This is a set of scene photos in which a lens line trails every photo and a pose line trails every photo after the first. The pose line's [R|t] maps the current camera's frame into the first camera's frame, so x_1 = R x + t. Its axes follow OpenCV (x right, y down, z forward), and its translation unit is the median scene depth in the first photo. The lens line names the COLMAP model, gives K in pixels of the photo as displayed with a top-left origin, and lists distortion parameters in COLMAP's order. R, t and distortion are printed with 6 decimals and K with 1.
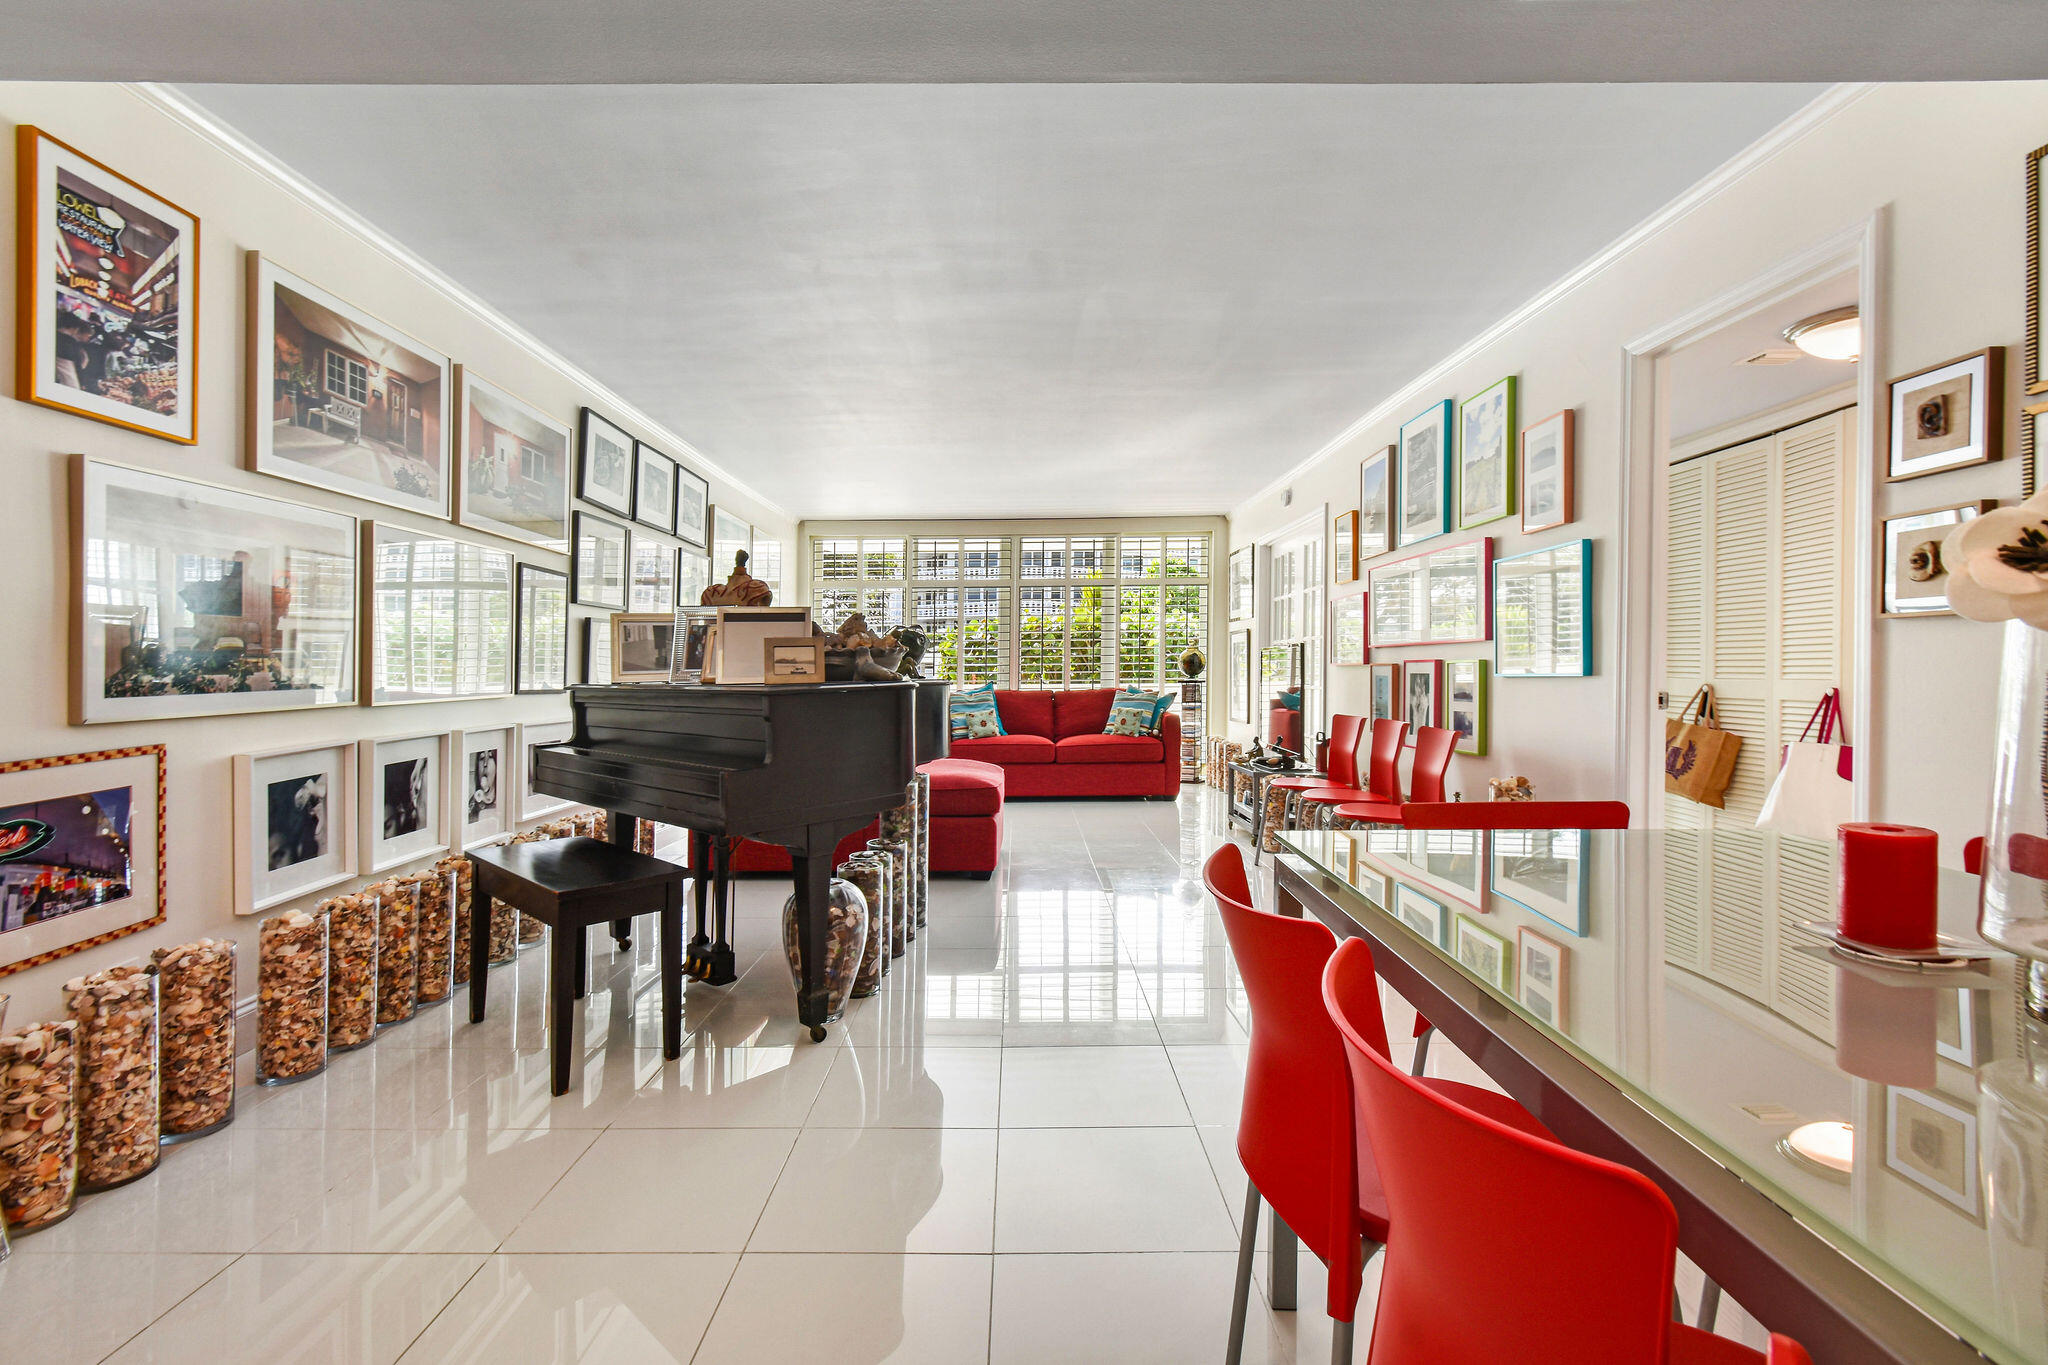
lens RADIAL K [[932.1, 0, 1031.3], [0, 932.1, 665.1], [0, 0, 1]] dist [0.003035, -0.000453]
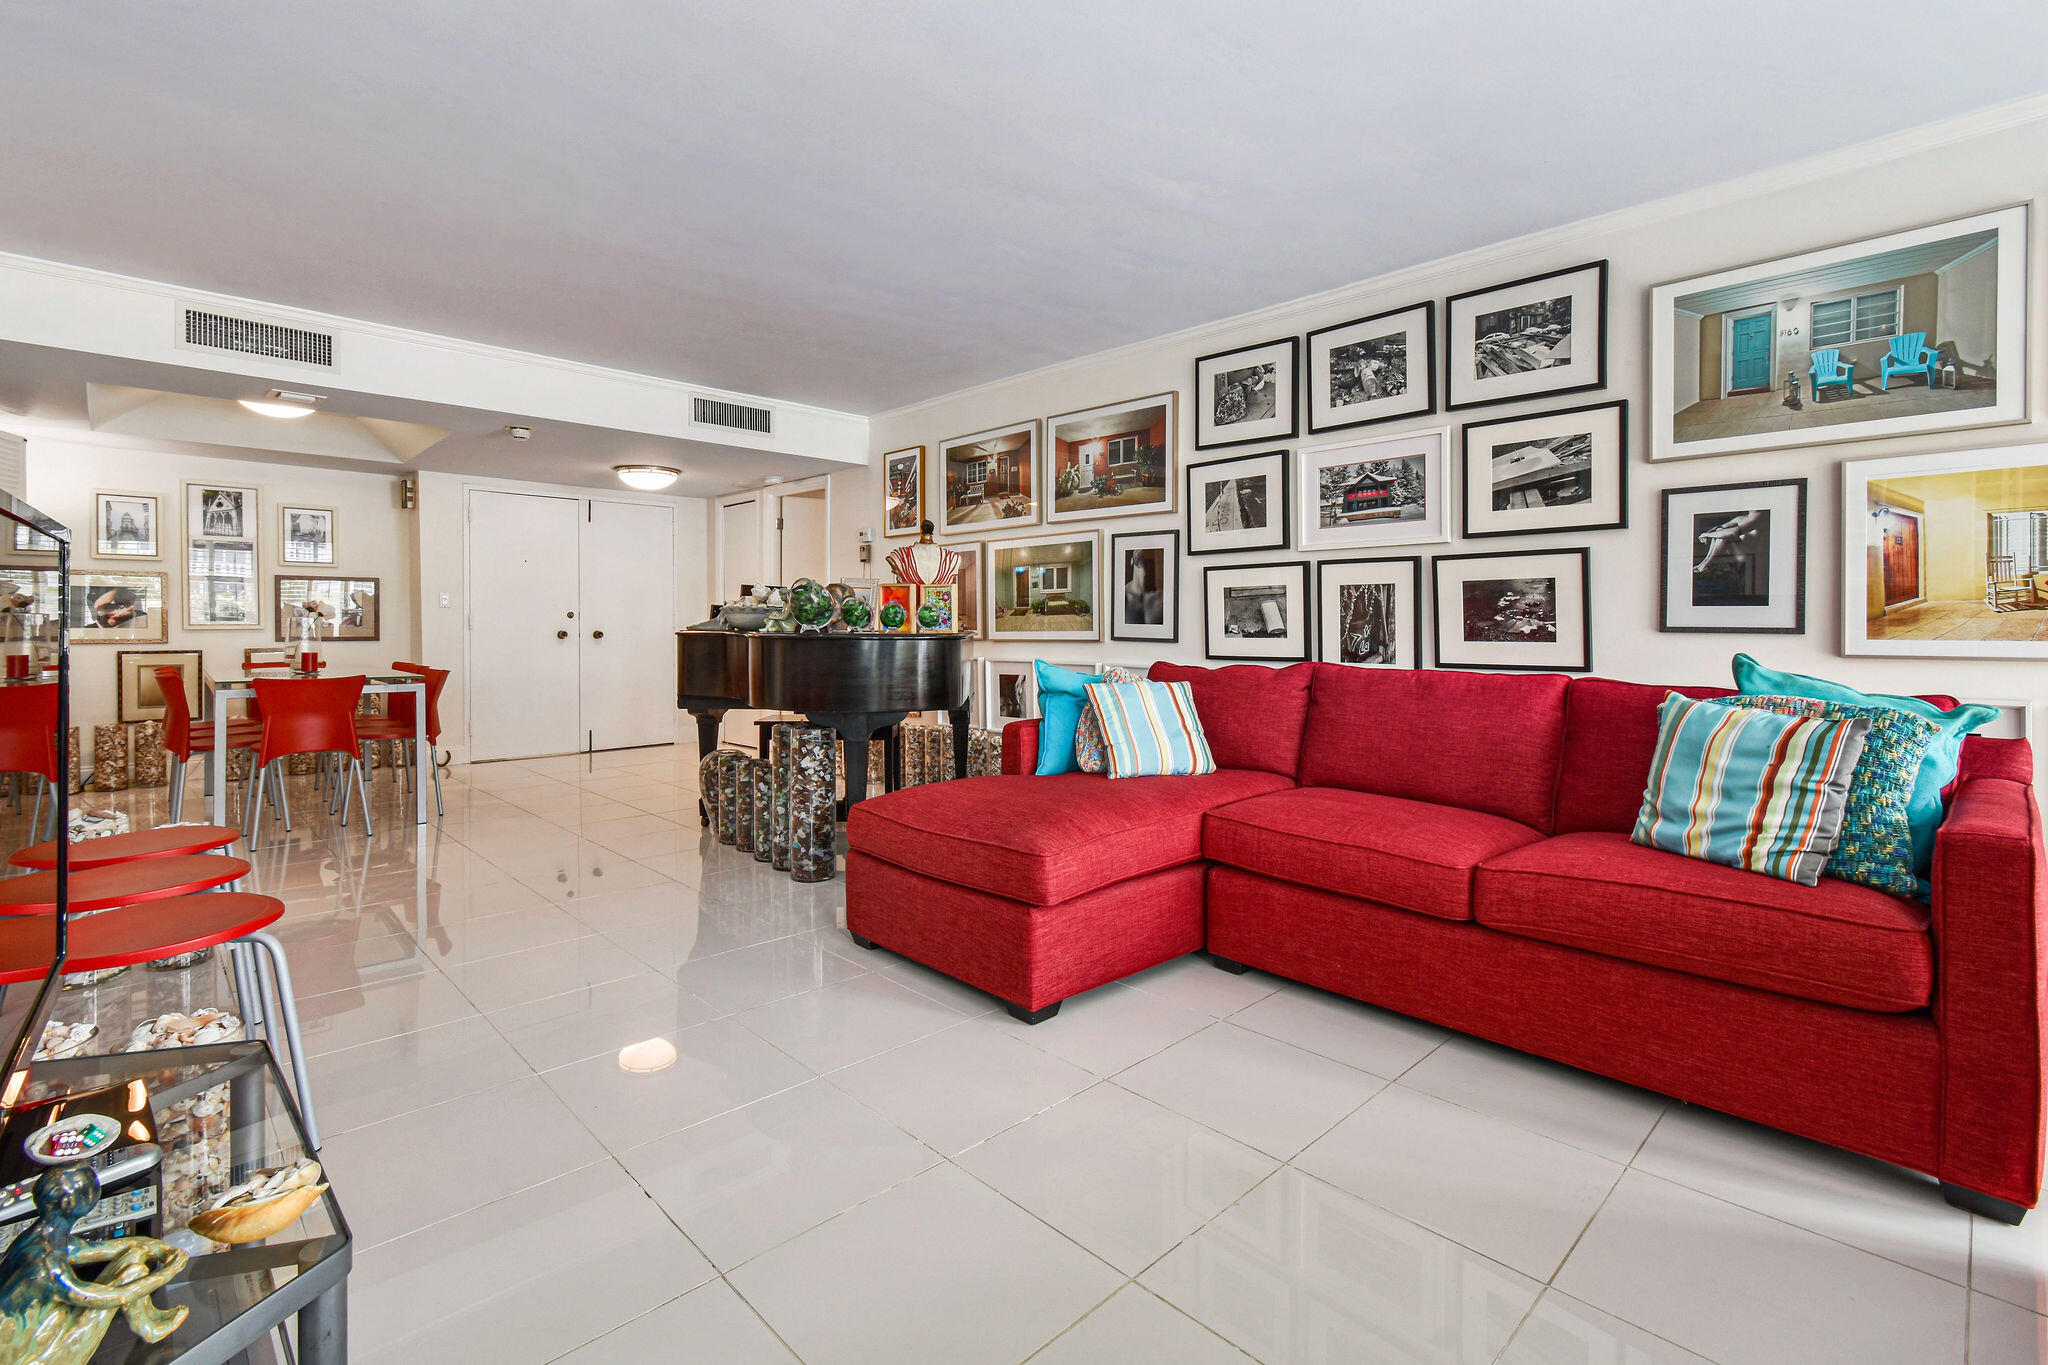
lens RADIAL K [[932.1, 0, 1078.5], [0, 932.1, 621.5], [0, 0, 1]] dist [0.003035, -0.000453]
pose [[-0.702394, 0.006373, -0.711760, 0.132474], [0.011083, 0.999937, -0.001985, 0.002727], [0.711702, -0.009283, -0.702420, 0.656742]]
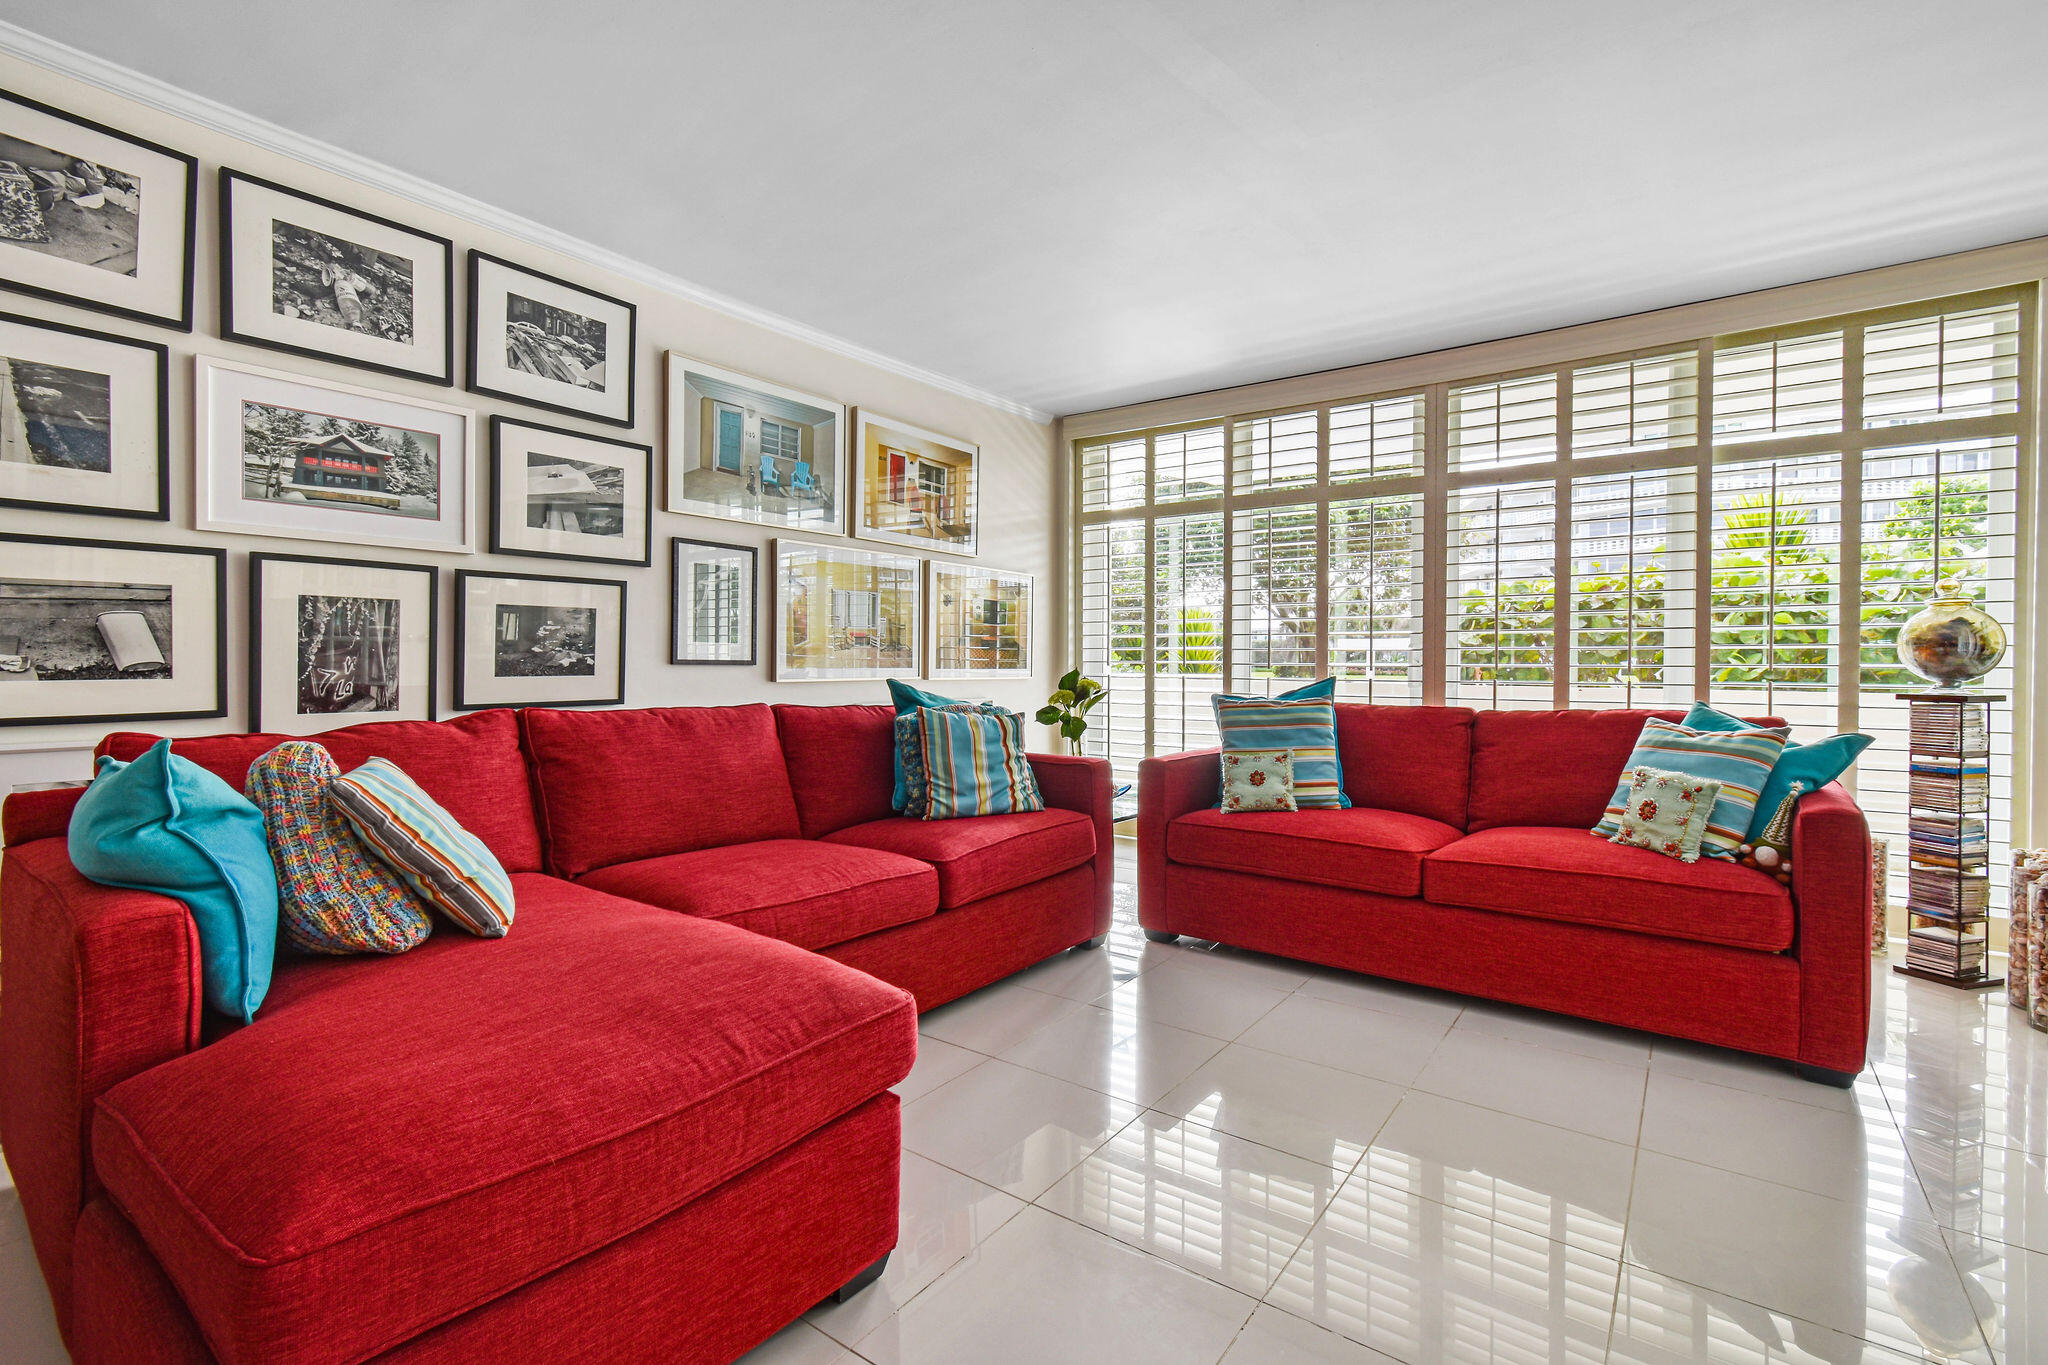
lens RADIAL K [[932.1, 0, 987.3], [0, 932.1, 662.1], [0, 0, 1]] dist [0.003035, -0.000453]
pose [[0.789228, 0.013717, -0.613947, 0.117783], [-0.007103, 0.999888, 0.013209, 0.002389], [0.614059, -0.006064, 0.789237, 0.576857]]
